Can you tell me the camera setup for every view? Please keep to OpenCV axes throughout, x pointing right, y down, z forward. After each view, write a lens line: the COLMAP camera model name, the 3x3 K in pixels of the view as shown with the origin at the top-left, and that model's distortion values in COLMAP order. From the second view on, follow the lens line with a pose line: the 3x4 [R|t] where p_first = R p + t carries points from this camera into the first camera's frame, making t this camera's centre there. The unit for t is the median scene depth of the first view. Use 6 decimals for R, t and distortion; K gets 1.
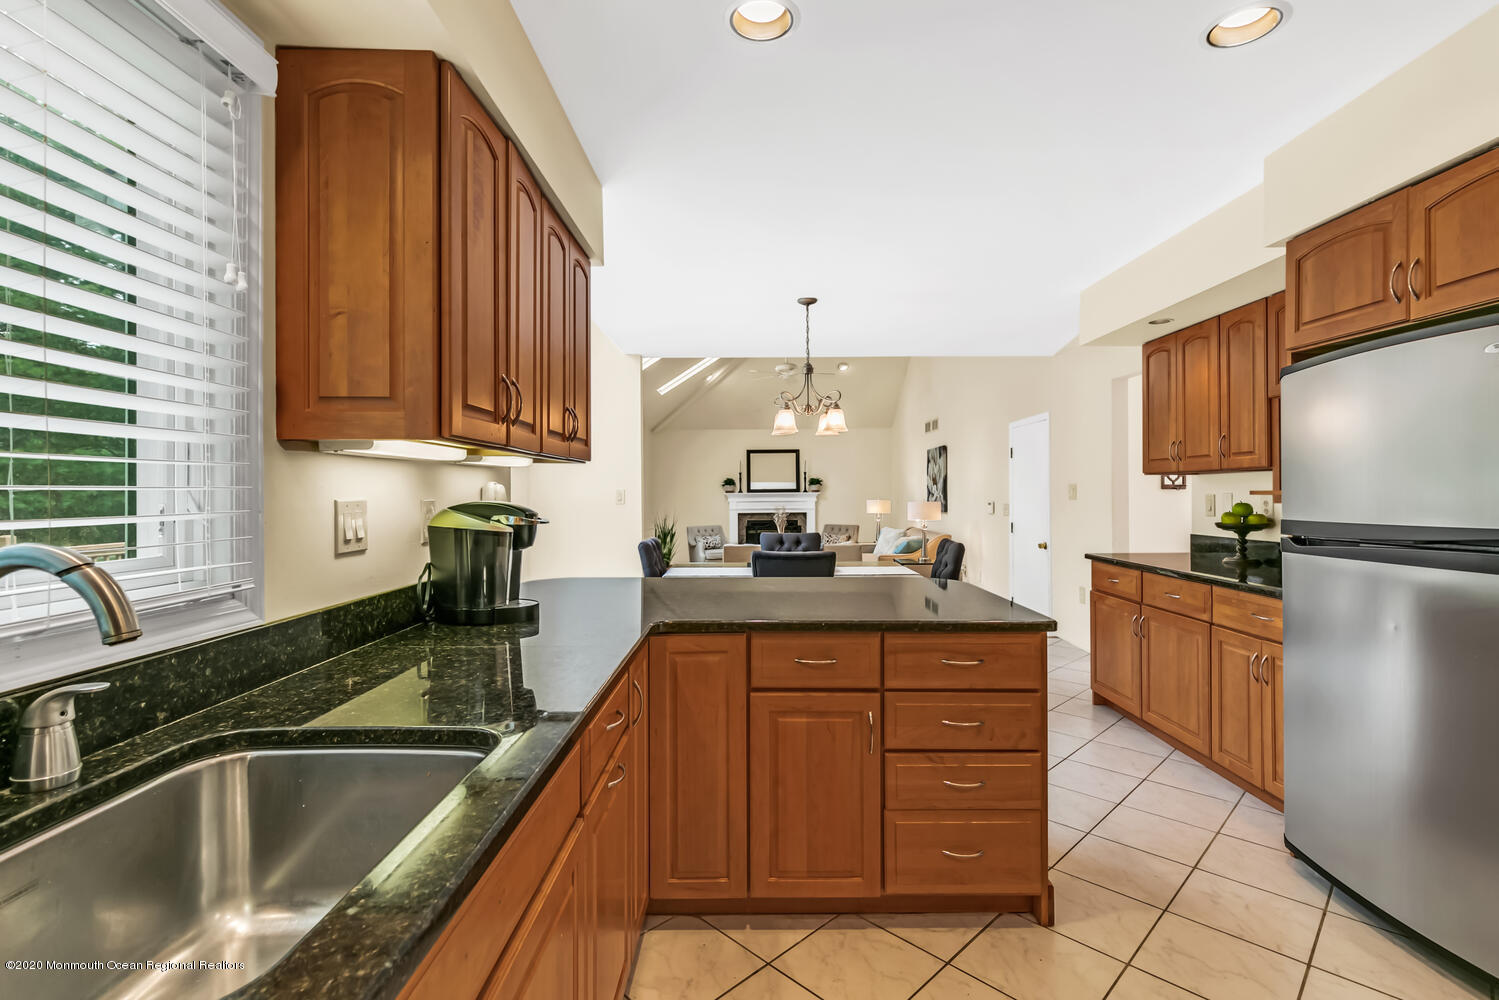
lens RADIAL K [[691.8, 0, 751.4], [0, 691.8, 490.0], [0, 0, 1]] dist [0.000452, -0.000183]
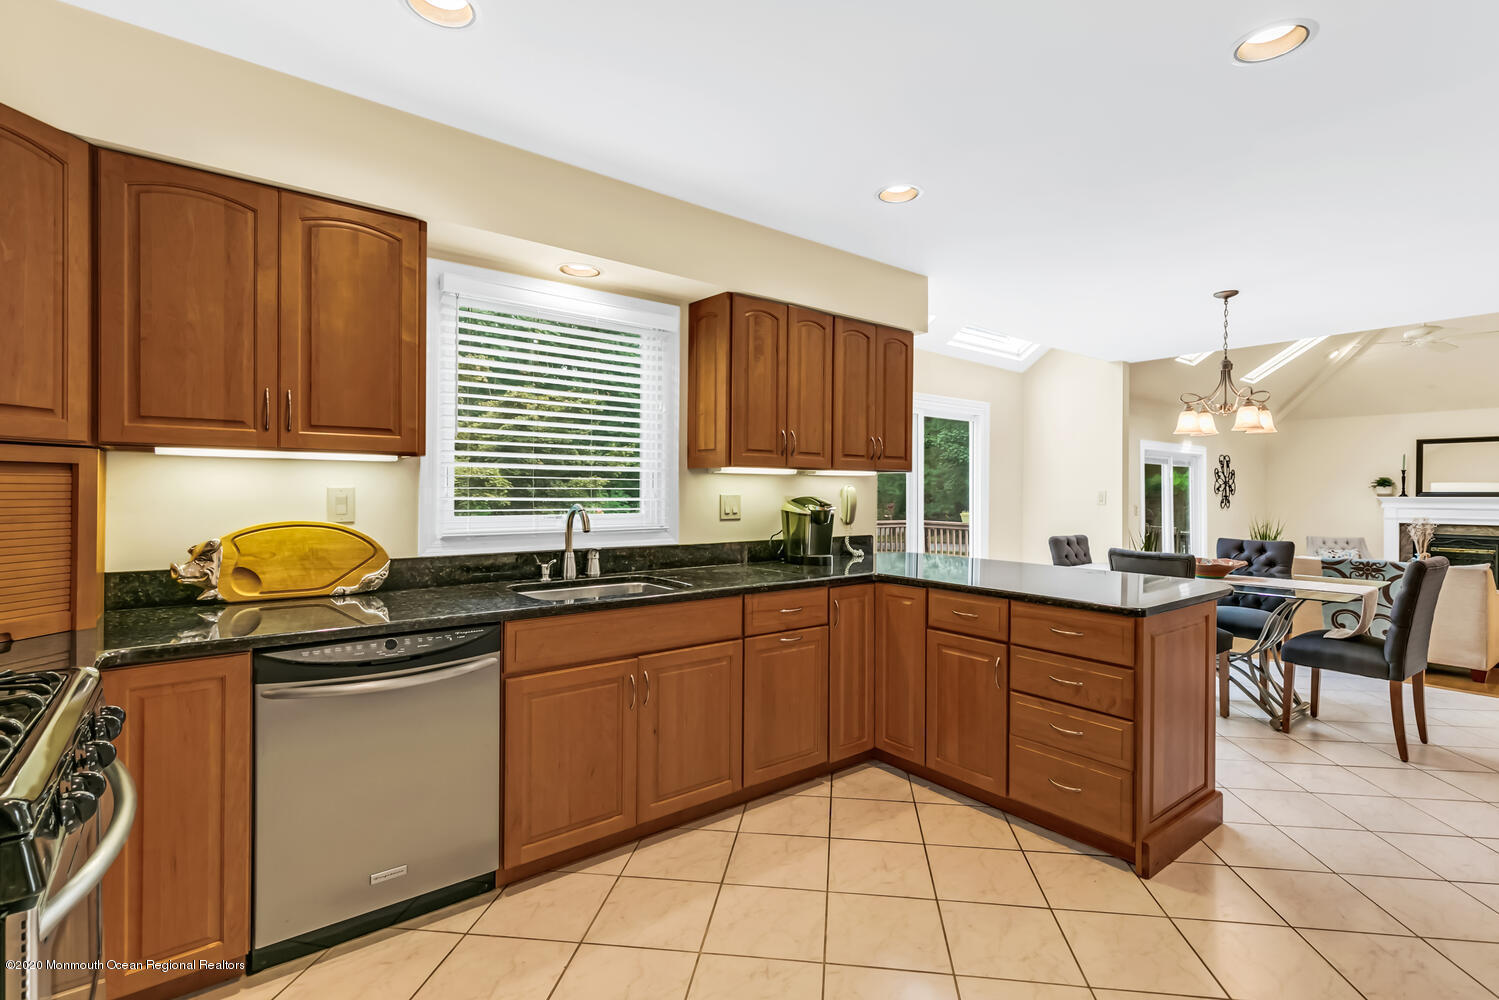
lens RADIAL K [[697.0, 0, 761.6], [0, 697.0, 490.1], [0, 0, 1]] dist [0.003027, -0.000153]
pose [[0.622857, 0.008577, -0.782288, 0.441382], [-0.007600, 0.999959, 0.004913, -0.003934], [0.782299, 0.002885, 0.622897, -0.098144]]
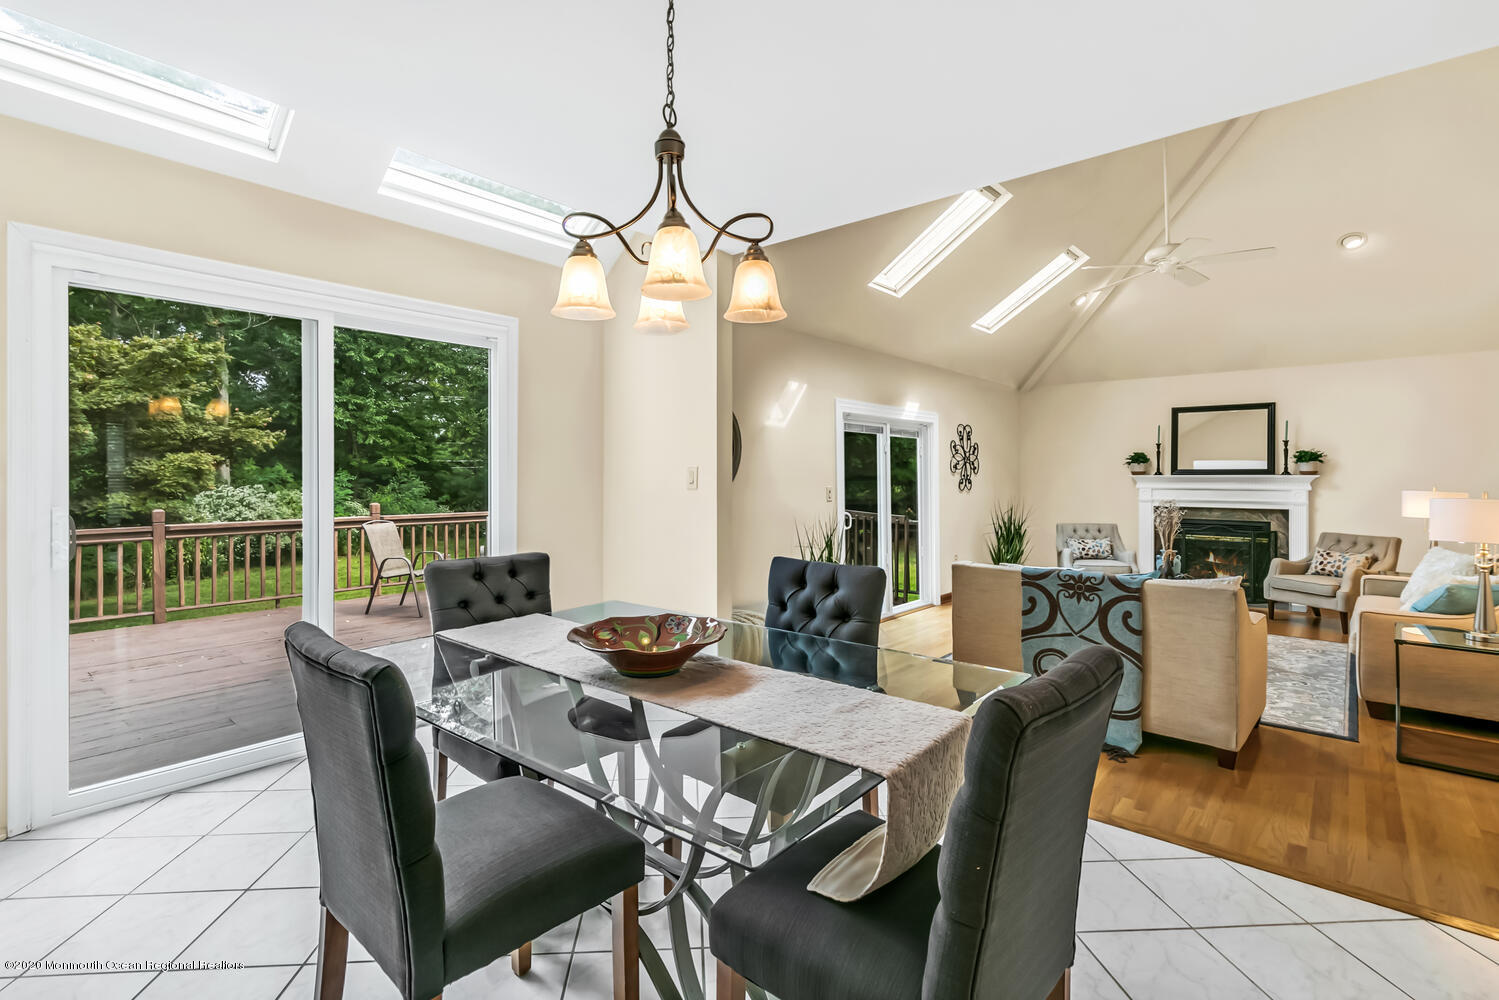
lens RADIAL K [[704.5, 0, 730.8], [0, 704.5, 474.6], [0, 0, 1]] dist [0.000280, -0.000258]
pose [[0.747898, 0.008448, -0.663760, 0.370135], [-0.004831, 0.999962, 0.007284, 0.002931], [0.663796, -0.002242, 0.747910, 0.737510]]
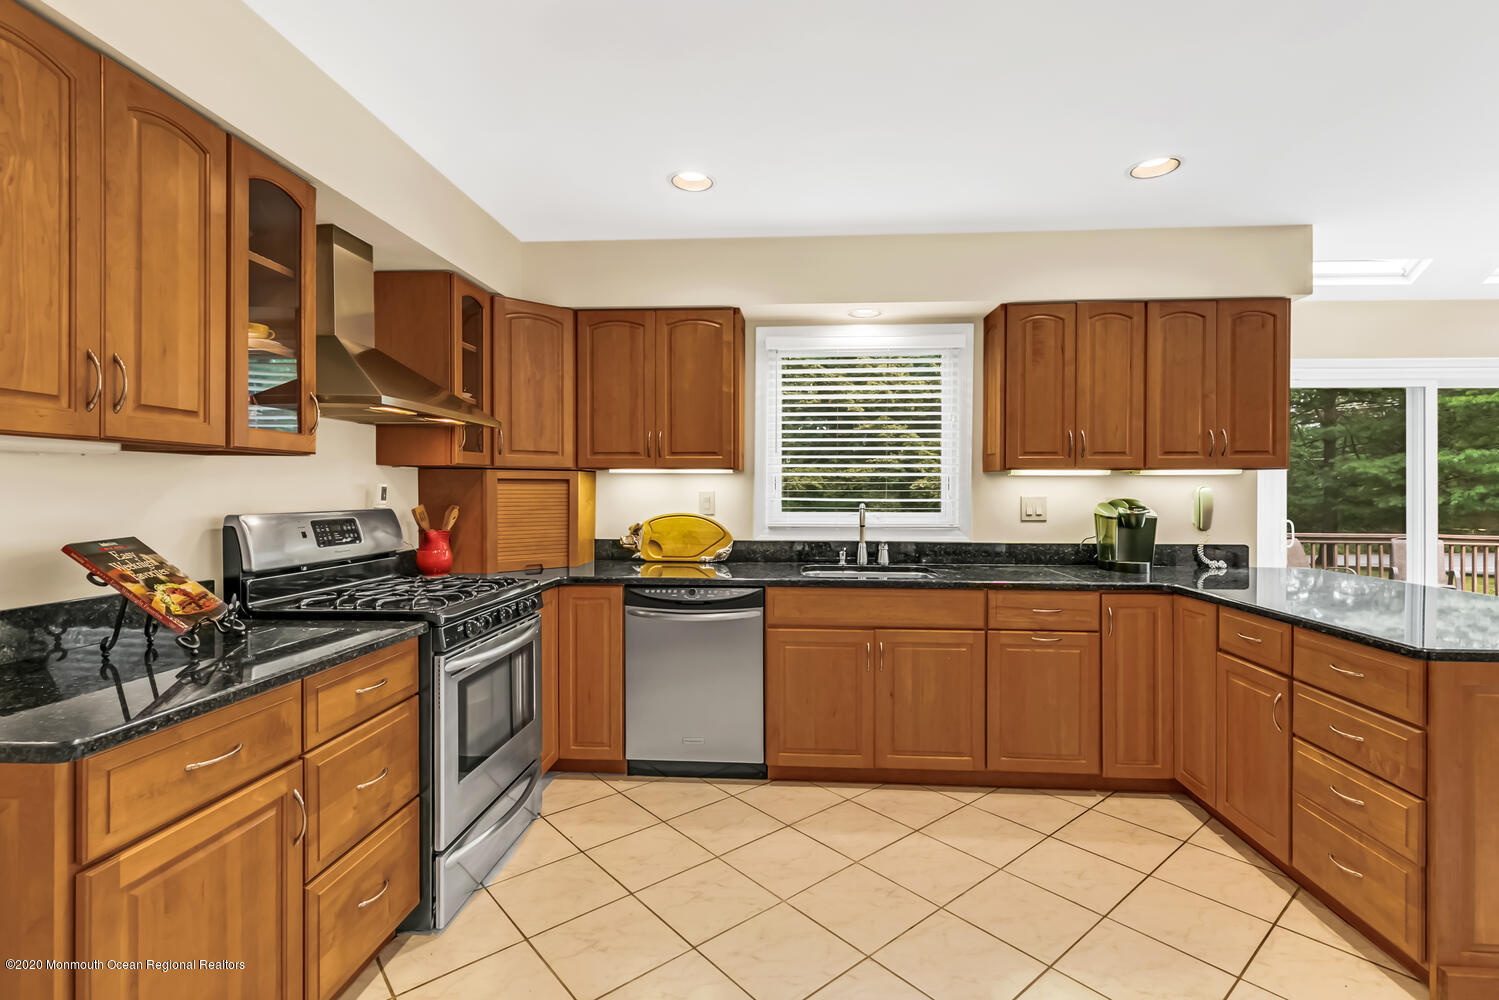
lens RADIAL K [[691.8, 0, 751.4], [0, 691.8, 490.0], [0, 0, 1]] dist [0.000452, -0.000183]
pose [[-0.078064, 0.002822, -0.996944, 0.629538], [0.000305, 0.999996, 0.002807, -0.004542], [0.996948, -0.000085, -0.078065, 0.111161]]
